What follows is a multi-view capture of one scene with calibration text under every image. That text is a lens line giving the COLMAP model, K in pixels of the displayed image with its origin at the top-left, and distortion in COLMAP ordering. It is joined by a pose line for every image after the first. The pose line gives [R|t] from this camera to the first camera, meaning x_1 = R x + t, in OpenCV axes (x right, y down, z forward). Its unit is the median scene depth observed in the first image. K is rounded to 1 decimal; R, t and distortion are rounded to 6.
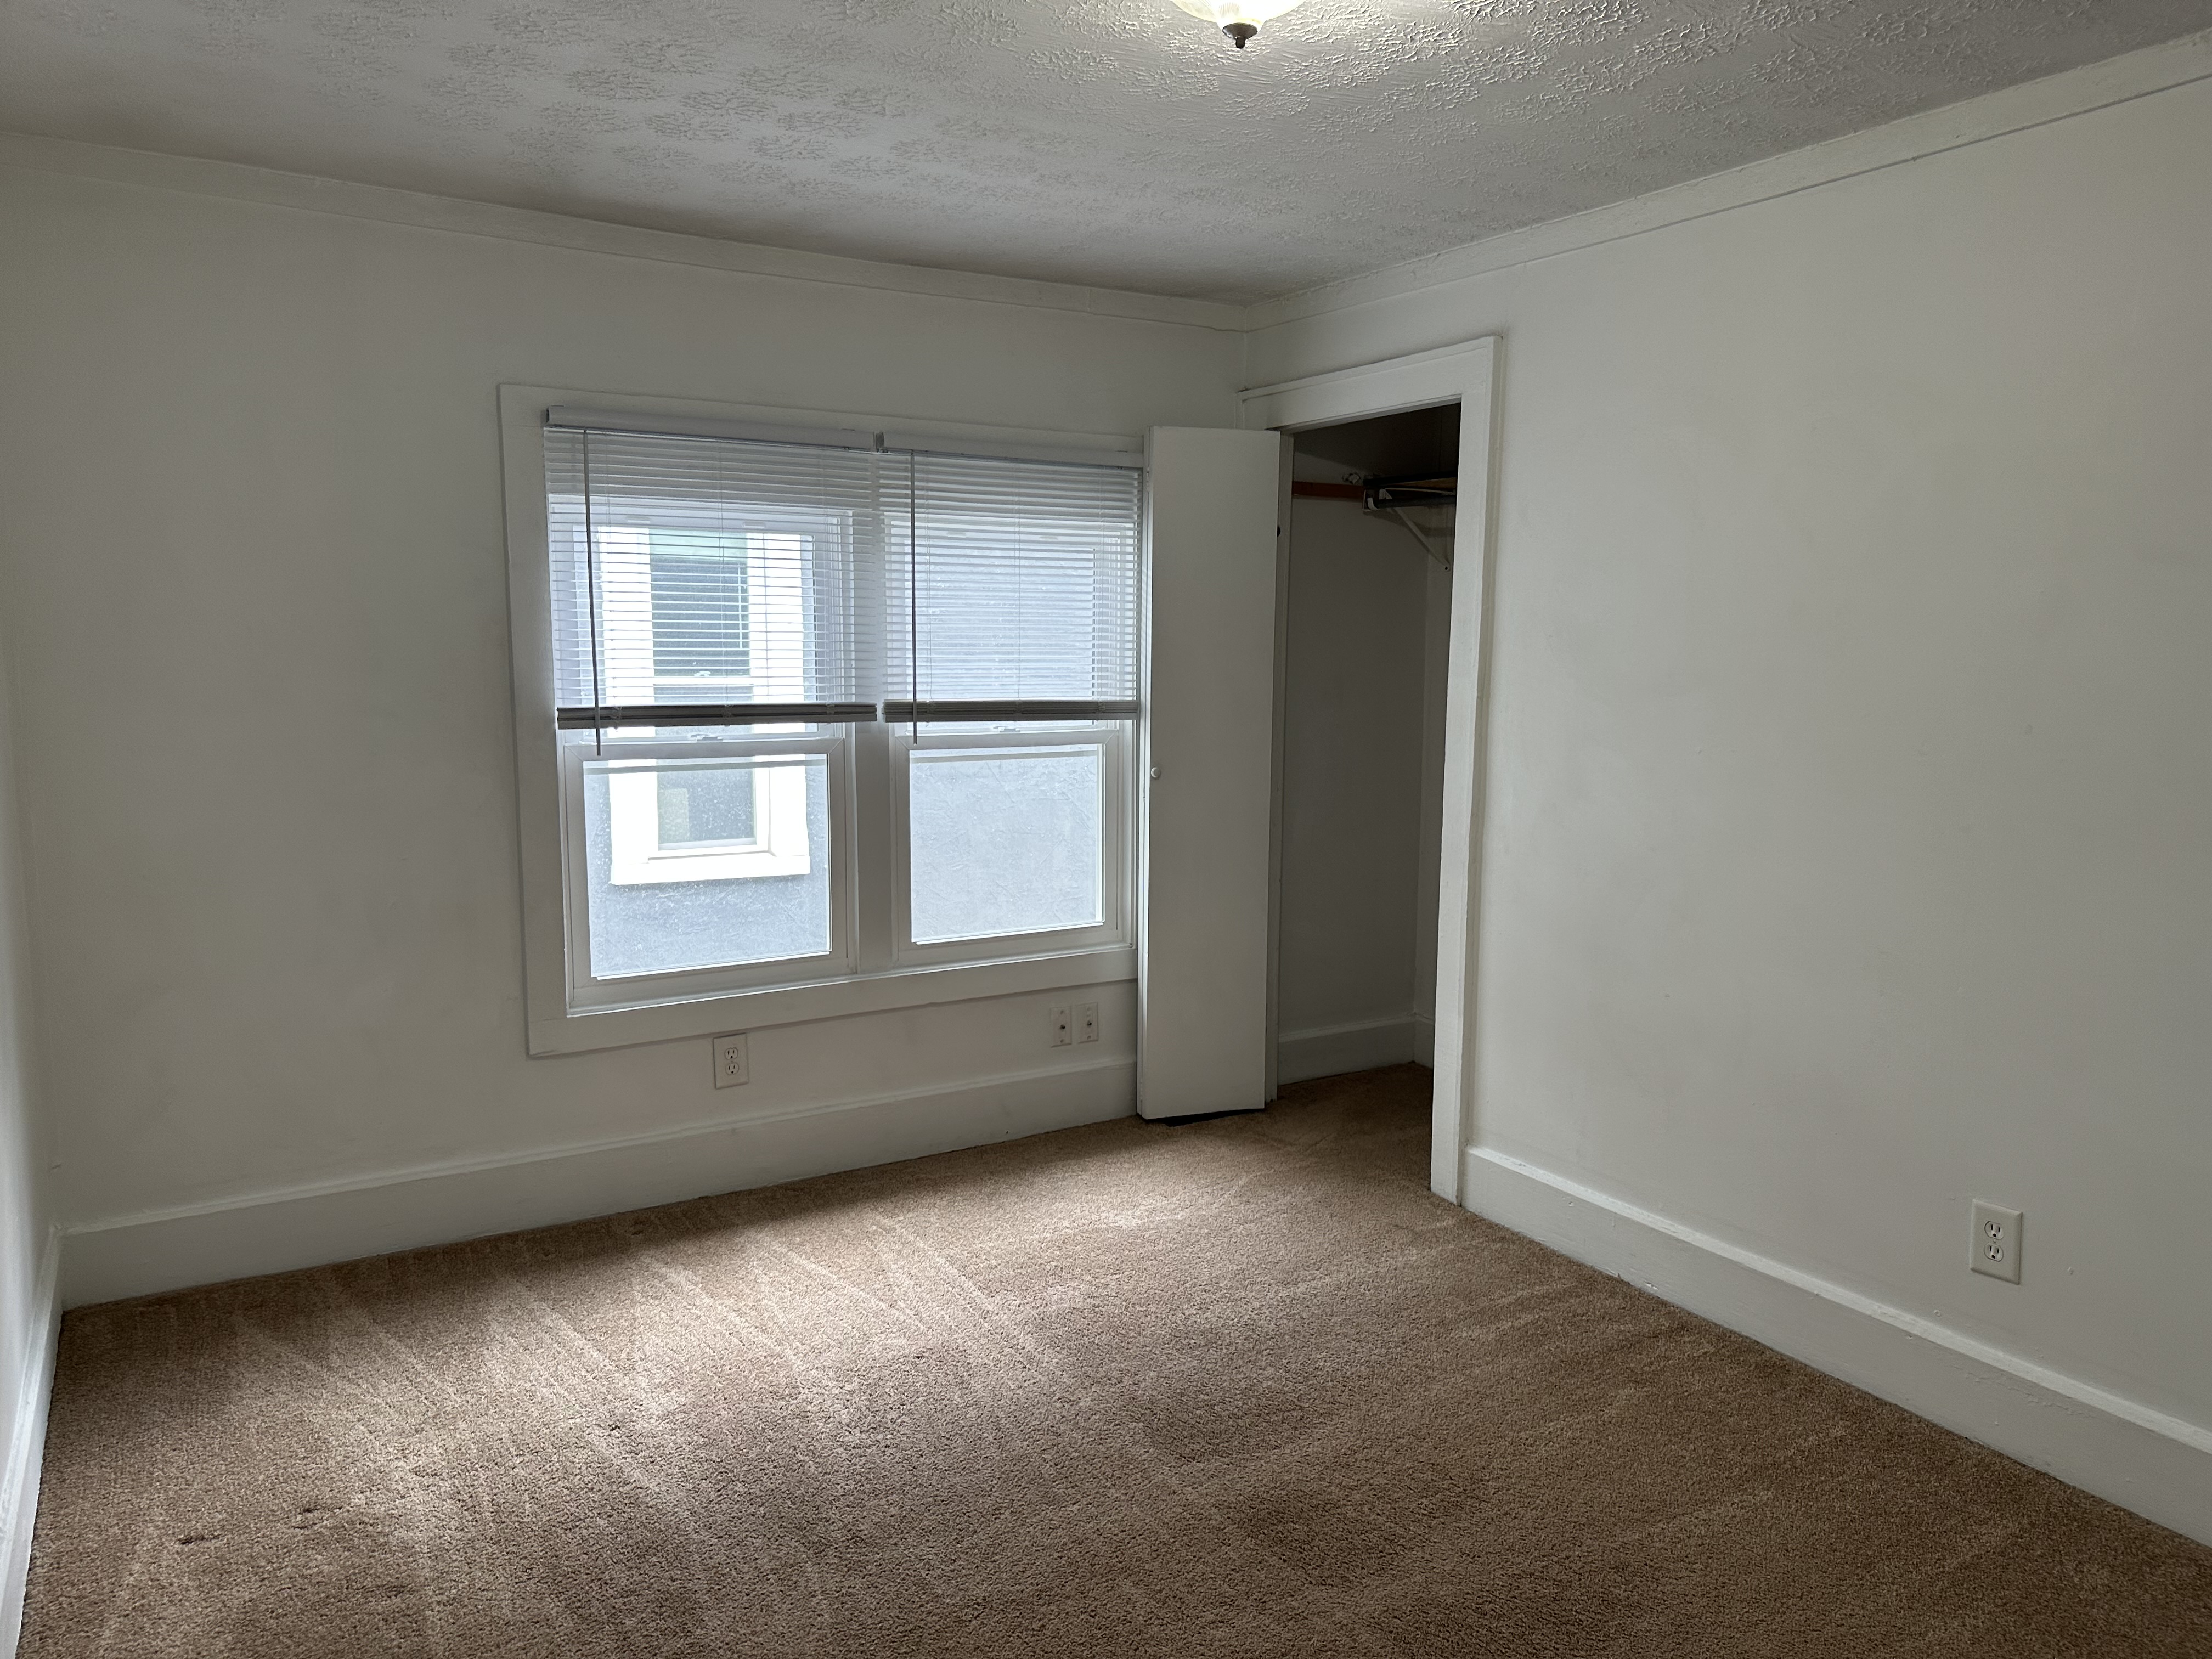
lens RADIAL K [[1547.5, 0, 1106.5], [0, 1547.5, 831.7], [0, 0, 1]] dist [0.012128, -0.026215]
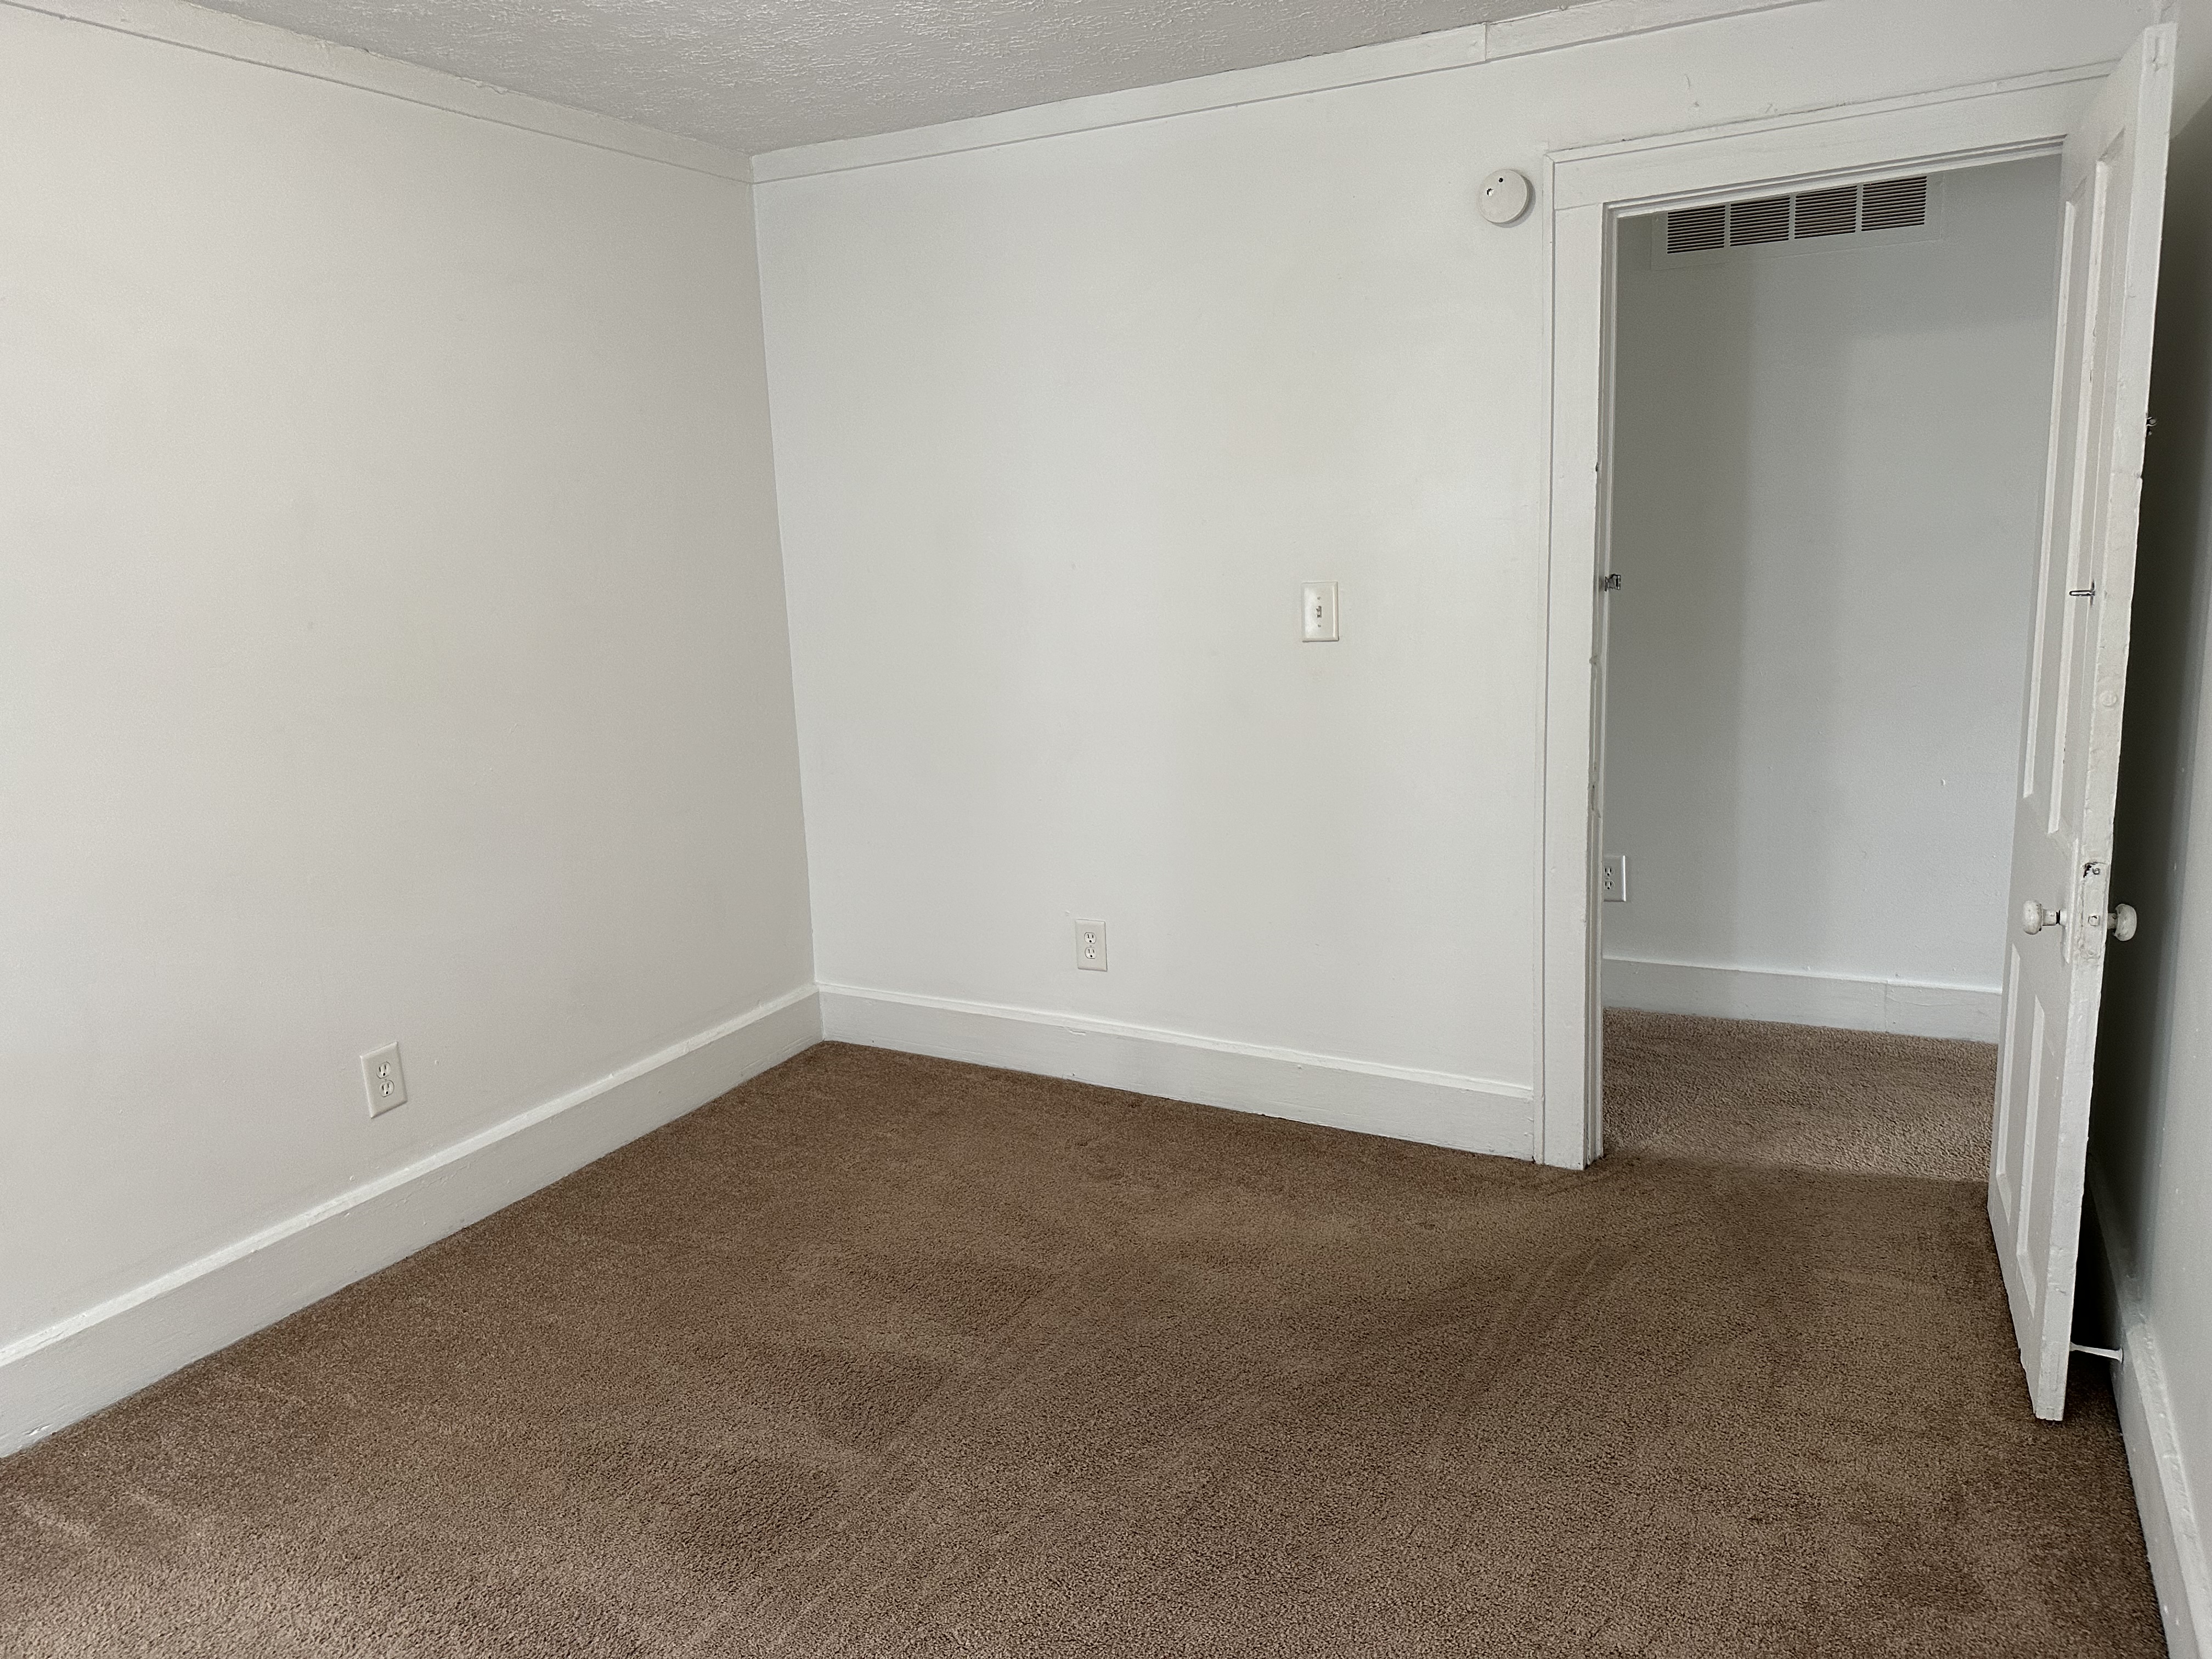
lens RADIAL K [[1547.5, 0, 1105.5], [0, 1547.5, 827.3], [0, 0, 1]] dist [0.012128, -0.026215]
pose [[-0.512482, -0.151260, 0.845271, -0.616352], [0.159218, 0.950556, 0.266633, -0.126477], [-0.843808, 0.271227, -0.463059, 1.017099]]
